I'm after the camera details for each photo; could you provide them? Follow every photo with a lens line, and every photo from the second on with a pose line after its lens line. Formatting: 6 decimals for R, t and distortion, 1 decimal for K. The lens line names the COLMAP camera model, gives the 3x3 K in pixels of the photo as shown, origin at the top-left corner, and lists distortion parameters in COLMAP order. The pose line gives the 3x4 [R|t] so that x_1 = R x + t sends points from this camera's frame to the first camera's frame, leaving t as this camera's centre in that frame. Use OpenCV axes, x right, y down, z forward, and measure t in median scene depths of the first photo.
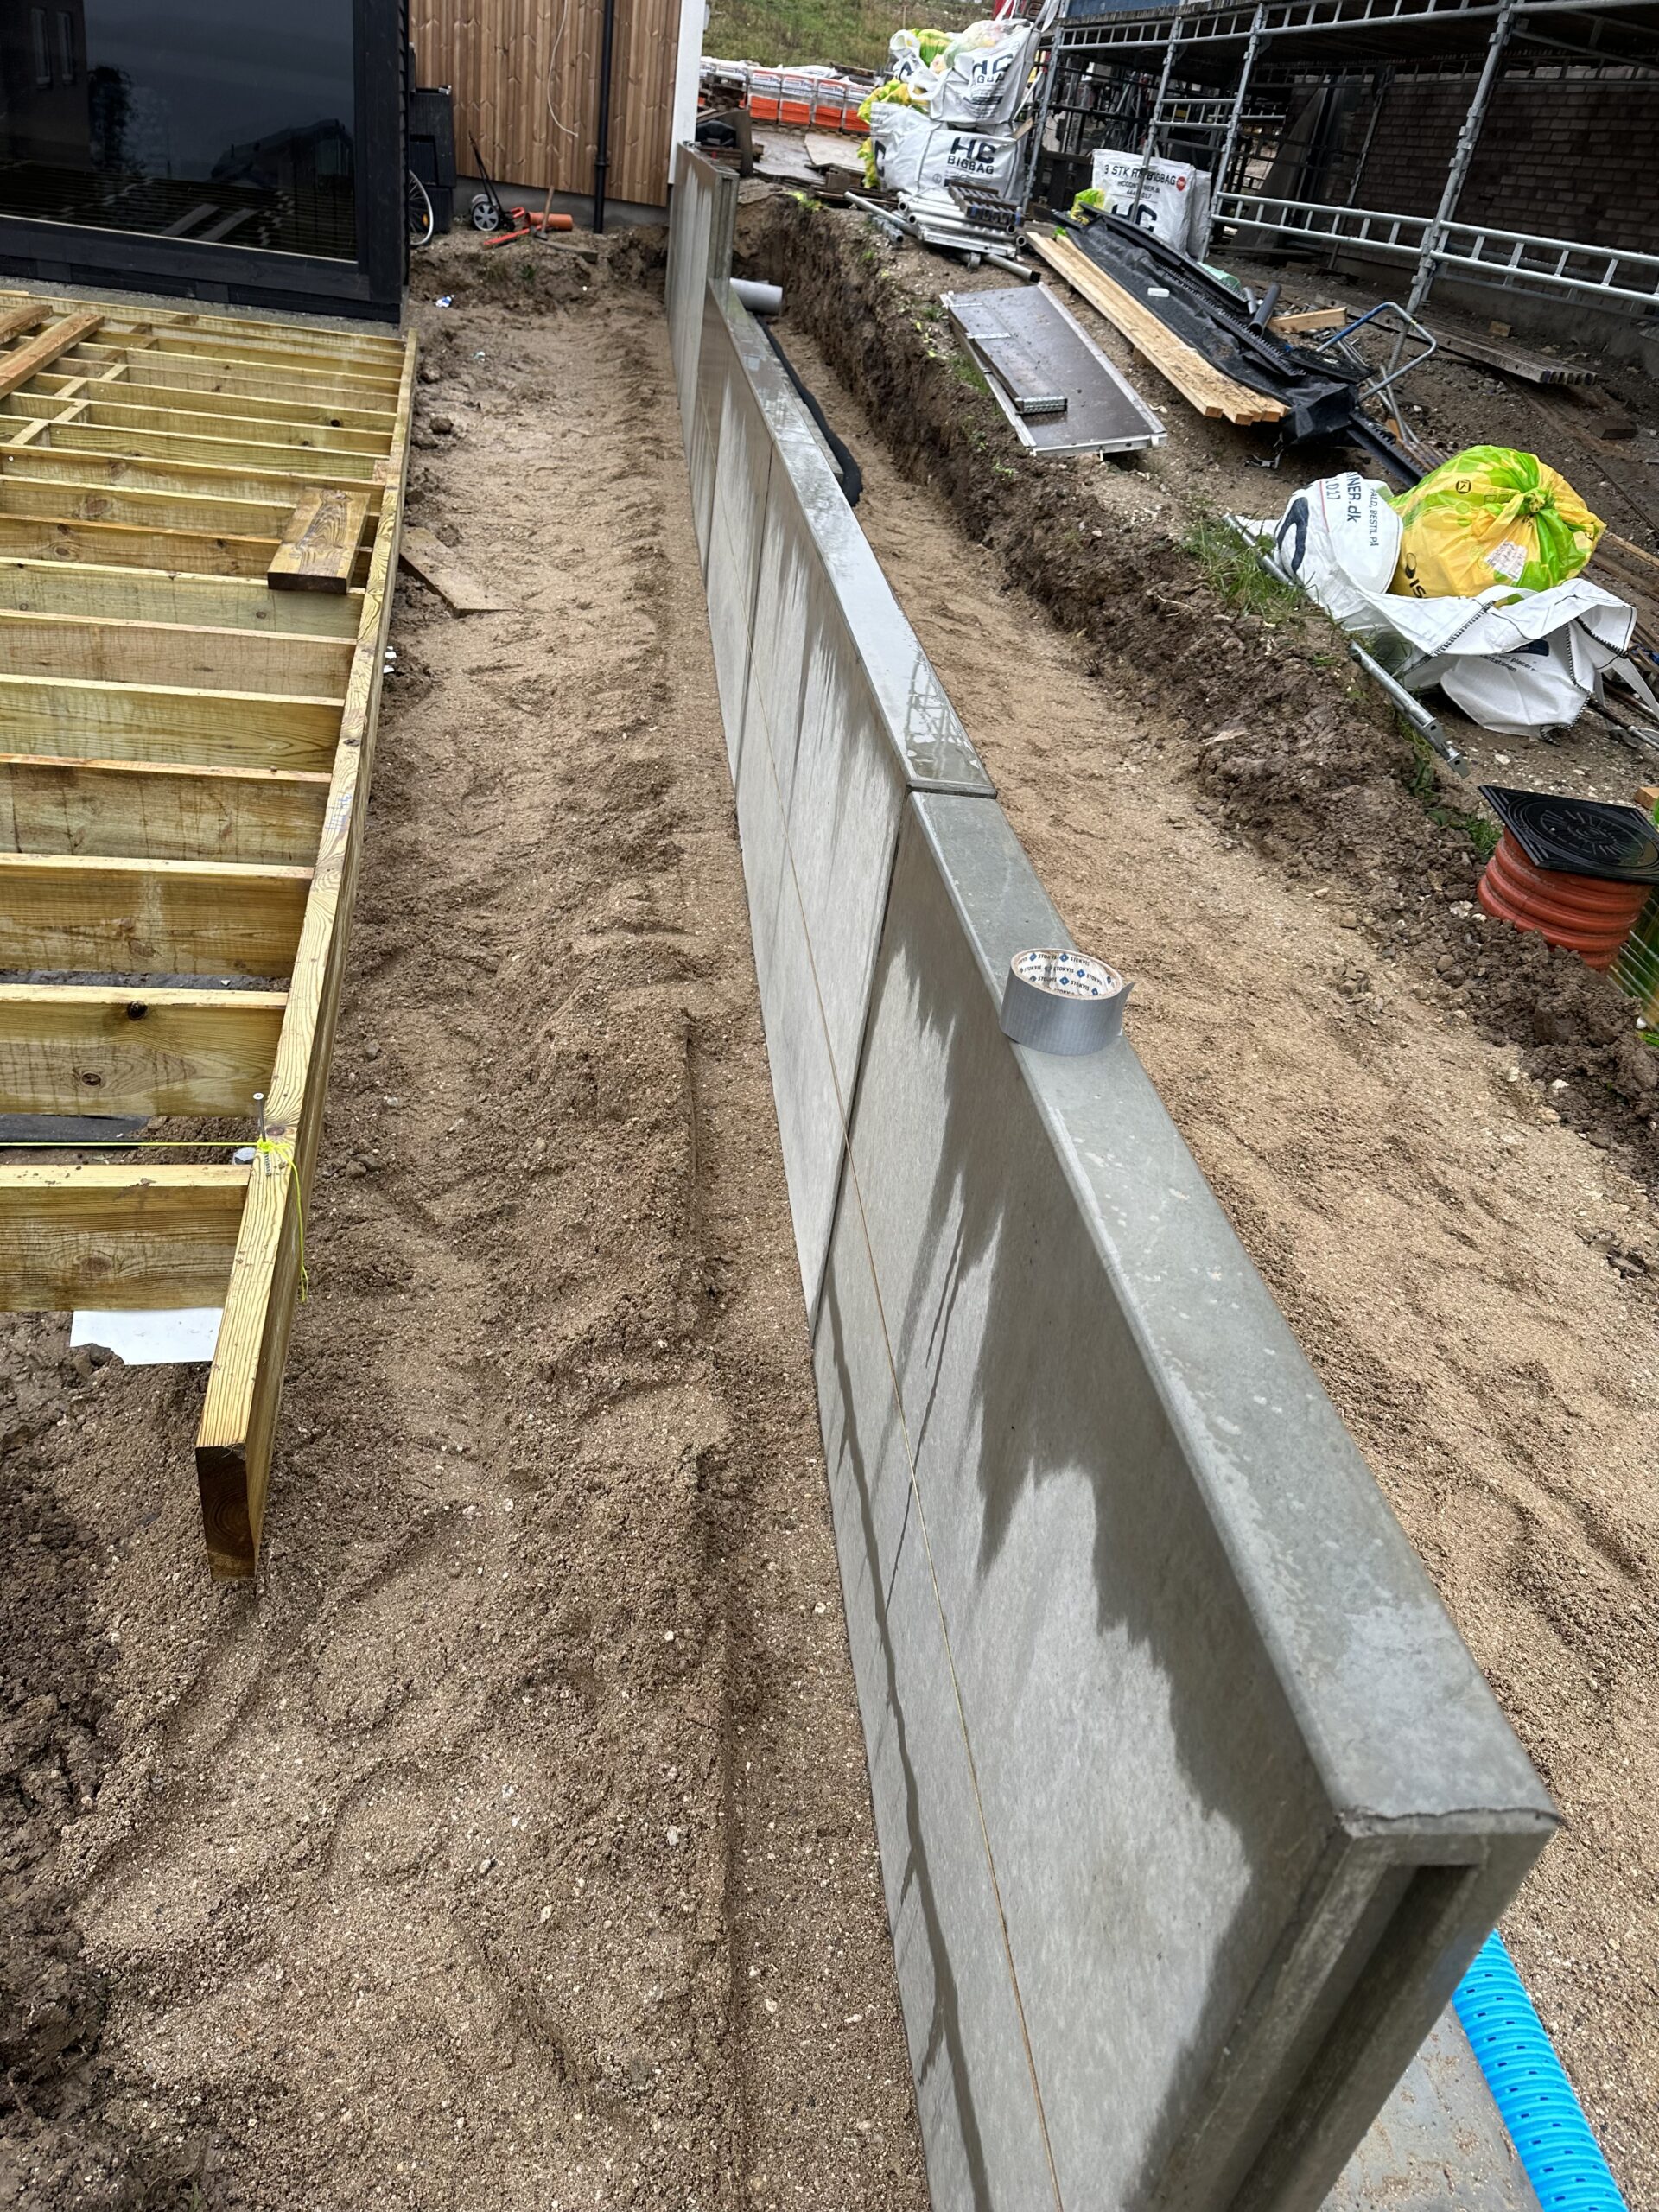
lens RADIAL K [[1494.0, 0, 829.5], [0, 1494.0, 1106.0], [0, 0, 1]] dist [-0.001731, -0.003594]
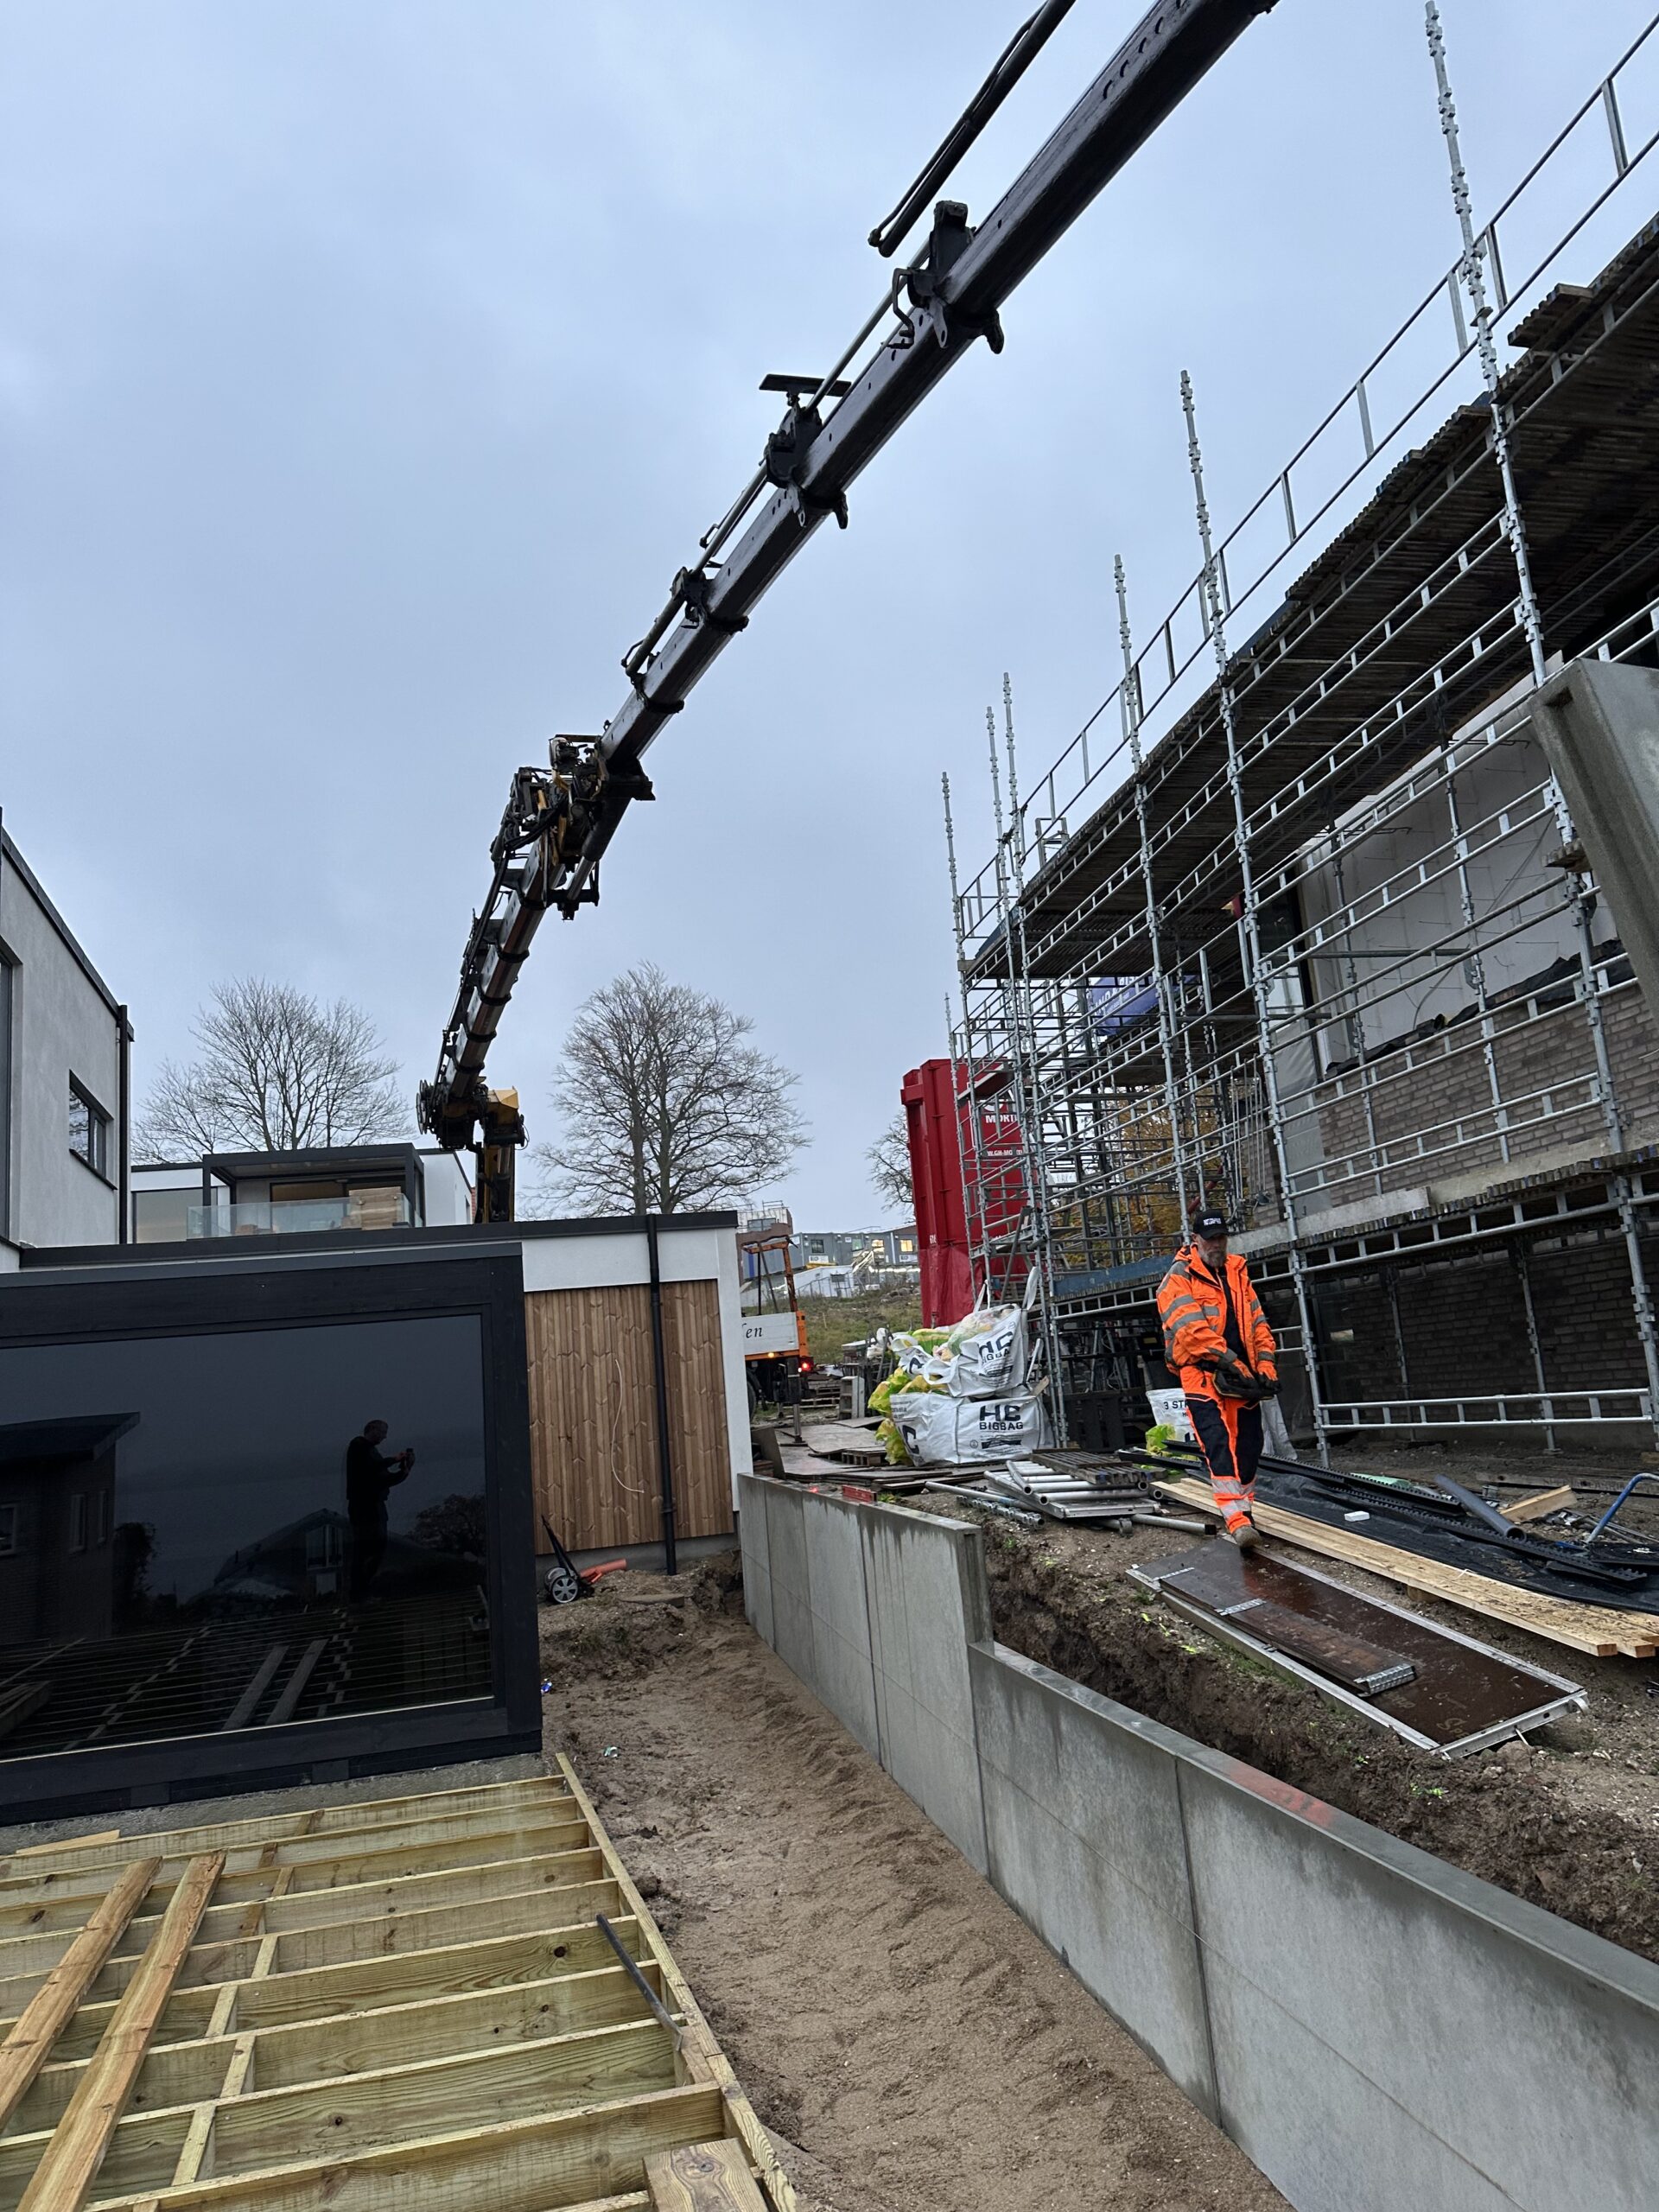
lens RADIAL K [[1532.8, 0, 819.5], [0, 1532.8, 1112.1], [0, 0, 1]] dist [0.052912, -0.067812]
pose [[0.974800, -0.206901, 0.083411, -0.087458], [0.206960, 0.699199, -0.684316, -0.093243], [0.083265, 0.684334, 0.724399, 0.078463]]
